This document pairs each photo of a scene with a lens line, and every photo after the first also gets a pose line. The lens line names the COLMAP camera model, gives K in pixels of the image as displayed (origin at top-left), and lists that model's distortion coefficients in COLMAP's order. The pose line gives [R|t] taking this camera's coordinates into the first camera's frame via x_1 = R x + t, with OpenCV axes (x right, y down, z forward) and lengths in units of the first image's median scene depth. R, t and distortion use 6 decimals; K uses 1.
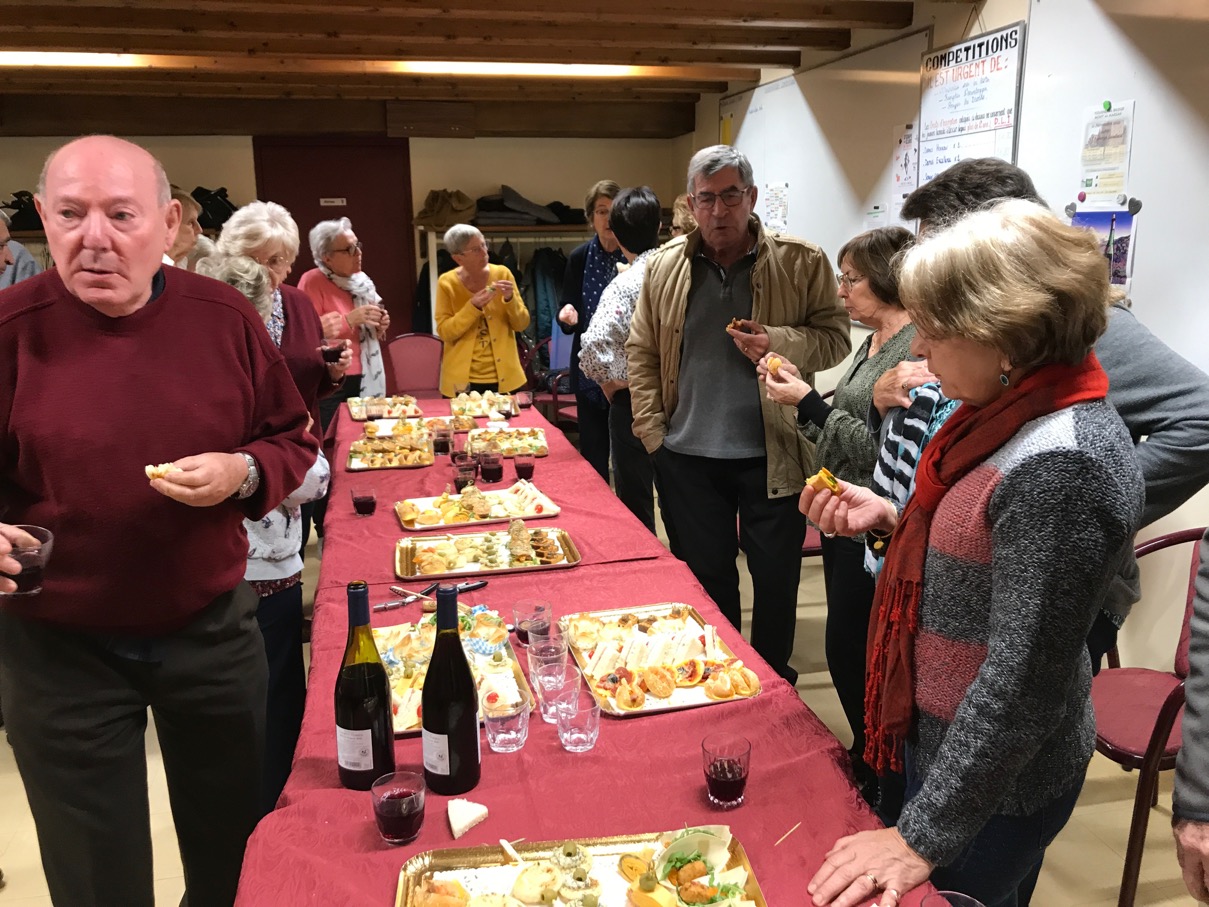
lens RADIAL K [[986.6, 0, 602.3], [0, 986.6, 456.1], [0, 0, 1]] dist [-0.002867, -0.000156]
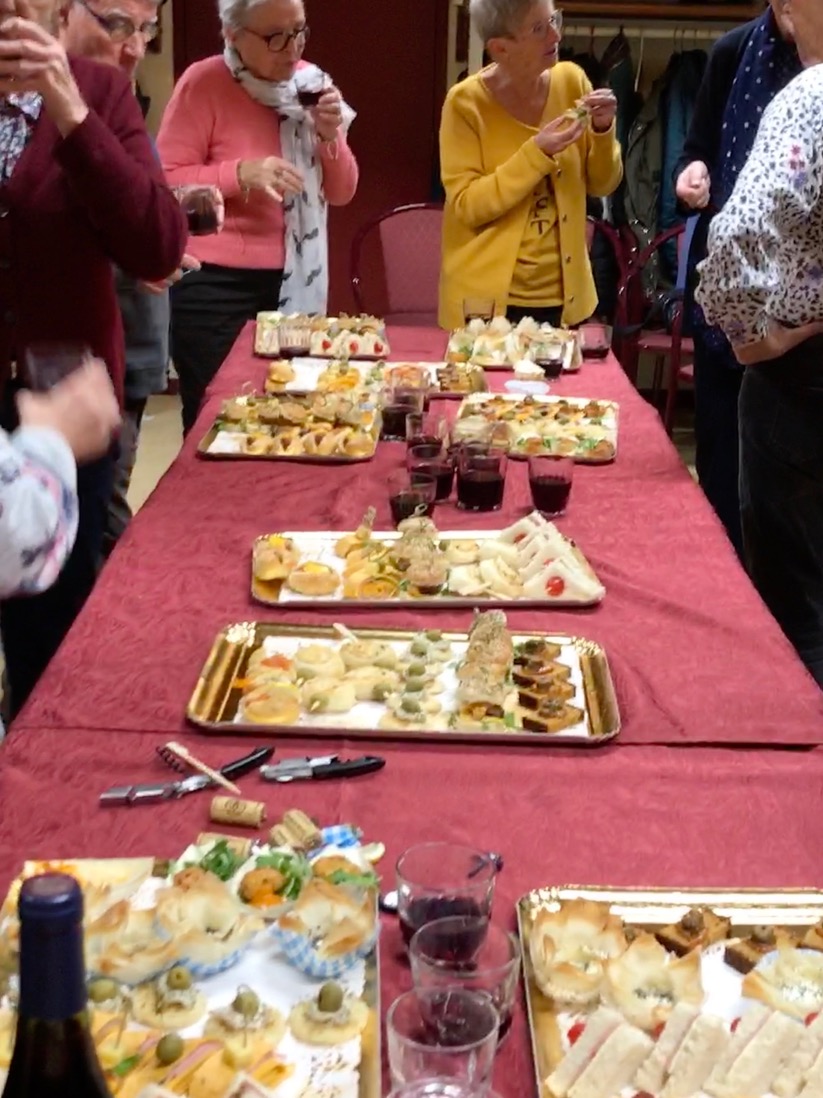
lens RADIAL K [[1568.0, 0, 415.1], [0, 1568.0, 545.9], [0, 0, 1]] dist [0.043632, 0.000000]
pose [[0.968129, 0.103247, -0.228182, 0.028463], [-0.086937, 0.992961, 0.080438, -0.013005], [0.234881, -0.058037, 0.970290, 0.262806]]
